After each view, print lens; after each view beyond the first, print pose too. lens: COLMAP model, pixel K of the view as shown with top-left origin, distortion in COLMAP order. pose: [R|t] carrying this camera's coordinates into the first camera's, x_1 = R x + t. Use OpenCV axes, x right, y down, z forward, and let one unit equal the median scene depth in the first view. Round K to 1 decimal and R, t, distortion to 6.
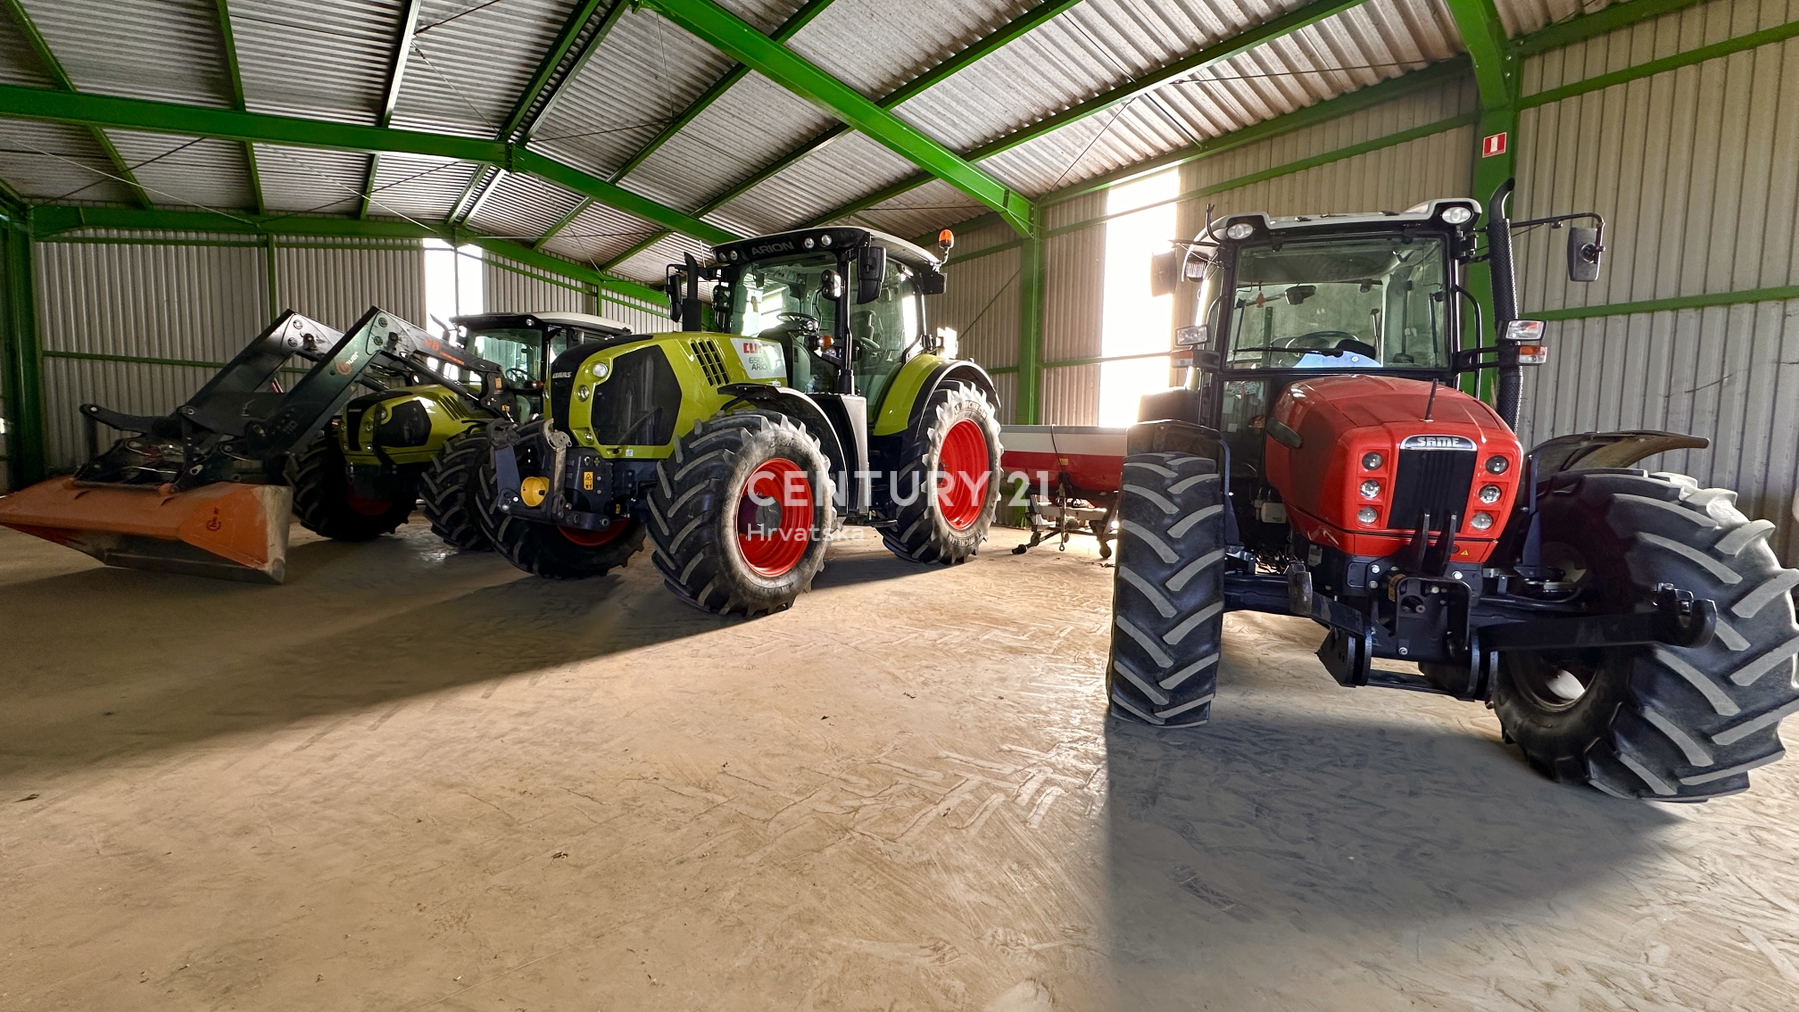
lens RADIAL K [[734.3, 0, 899.5], [0, 734.3, 506.0], [0, 0, 1]] dist [0.000108, 0.000018]
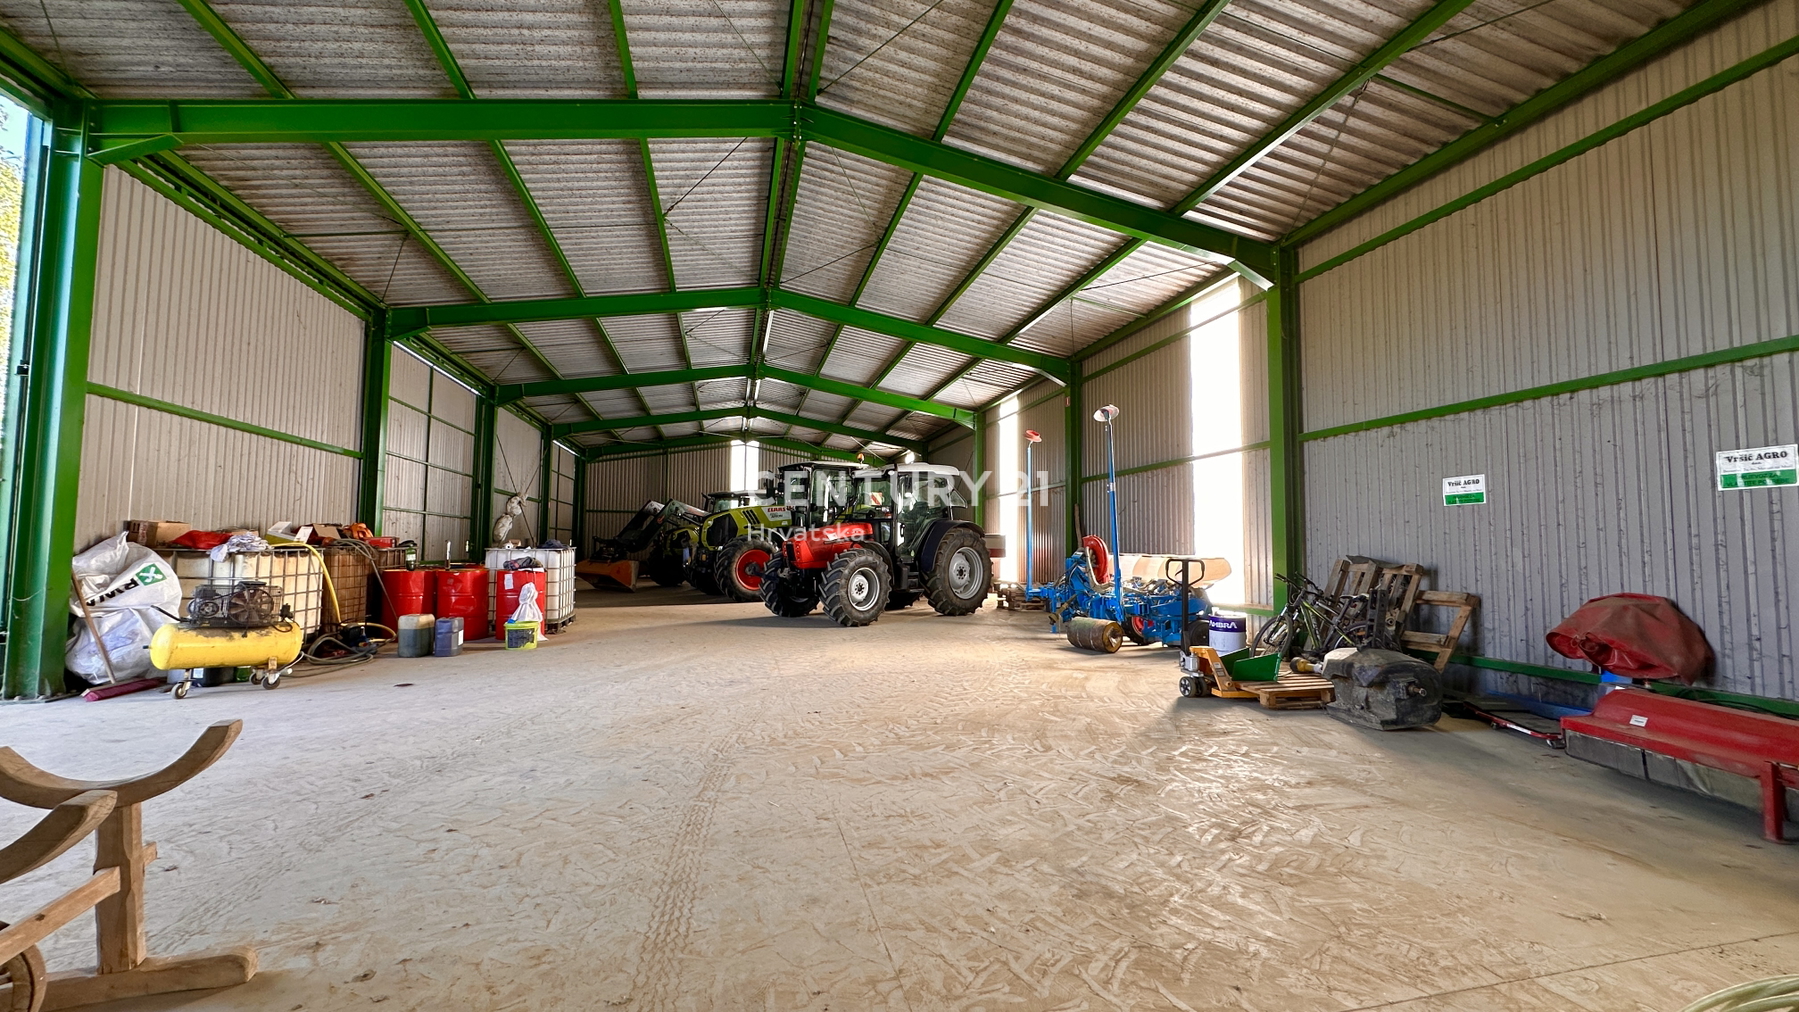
lens RADIAL K [[734.3, 0, 899.5], [0, 734.3, 506.0], [0, 0, 1]] dist [0.000108, 0.000018]
pose [[0.899598, -0.038386, -0.435028, 0.907720], [-0.020914, 0.991200, -0.130710, 0.075019], [0.436218, 0.126685, 0.890879, -0.786008]]
